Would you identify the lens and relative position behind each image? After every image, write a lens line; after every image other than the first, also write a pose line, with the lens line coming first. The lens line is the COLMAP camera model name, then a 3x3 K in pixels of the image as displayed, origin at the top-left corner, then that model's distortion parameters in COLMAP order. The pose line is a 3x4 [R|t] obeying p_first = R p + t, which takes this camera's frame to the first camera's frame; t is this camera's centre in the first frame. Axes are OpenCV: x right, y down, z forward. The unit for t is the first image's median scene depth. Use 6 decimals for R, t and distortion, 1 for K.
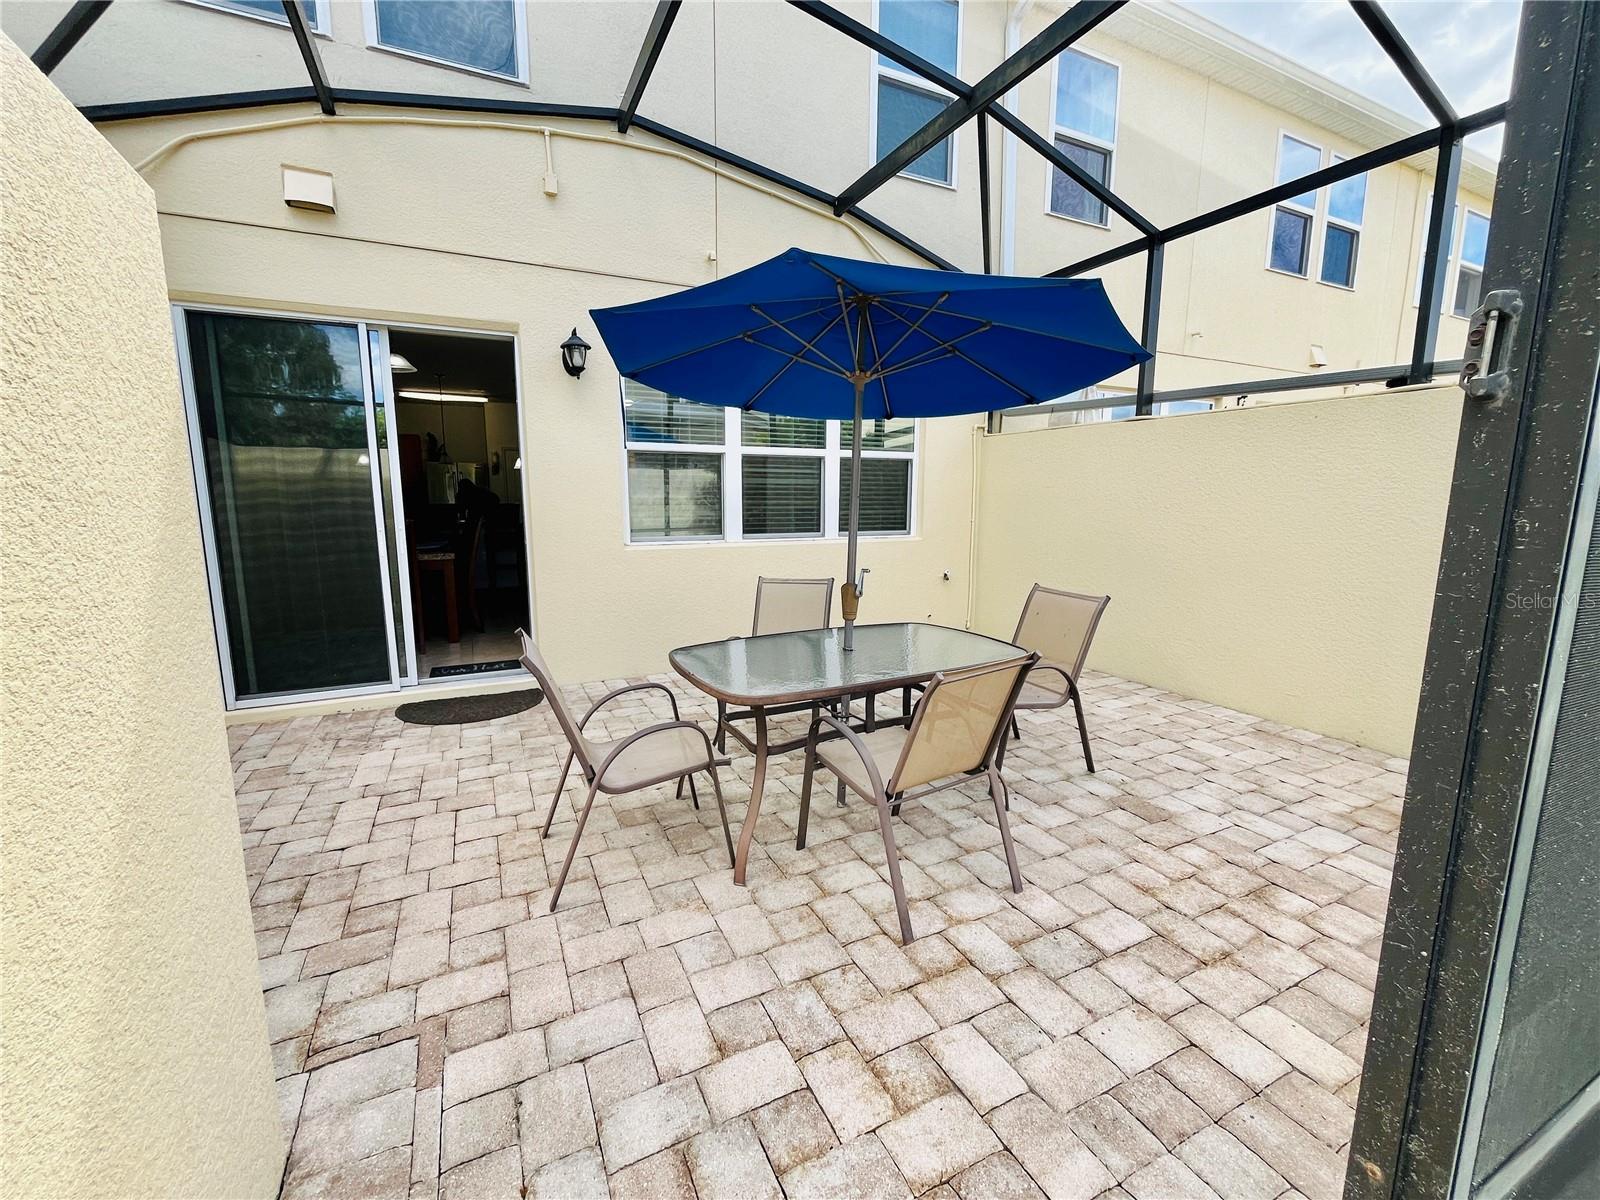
lens RADIAL K [[681.5, 0, 789.3], [0, 681.5, 597.5], [0, 0, 1]] dist [-0.000057, -0.000051]
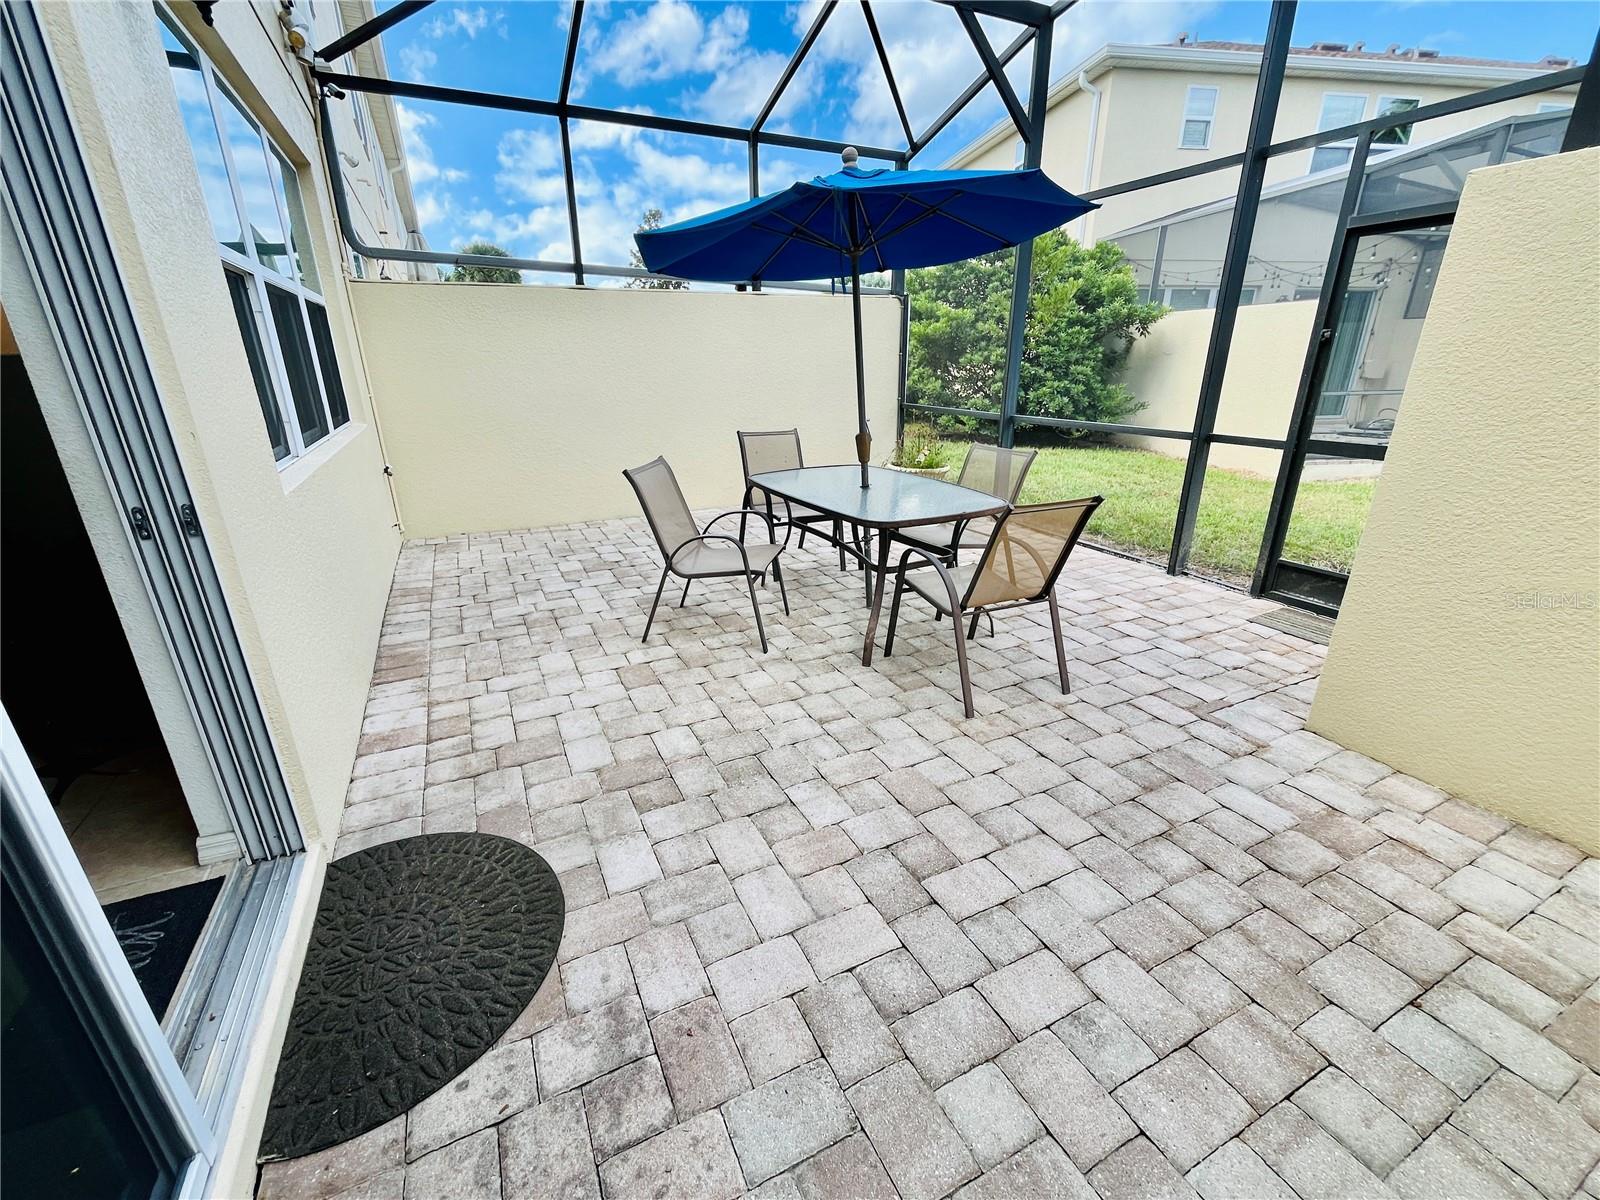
lens RADIAL K [[681.5, 0, 801.9], [0, 681.5, 607.3], [0, 0, 1]] dist [-0.000057, -0.000051]
pose [[-0.046221, -0.340046, 0.939272, -1.035764], [0.156028, 0.926279, 0.343020, -0.145269], [-0.986671, 0.162408, 0.010244, 1.024122]]
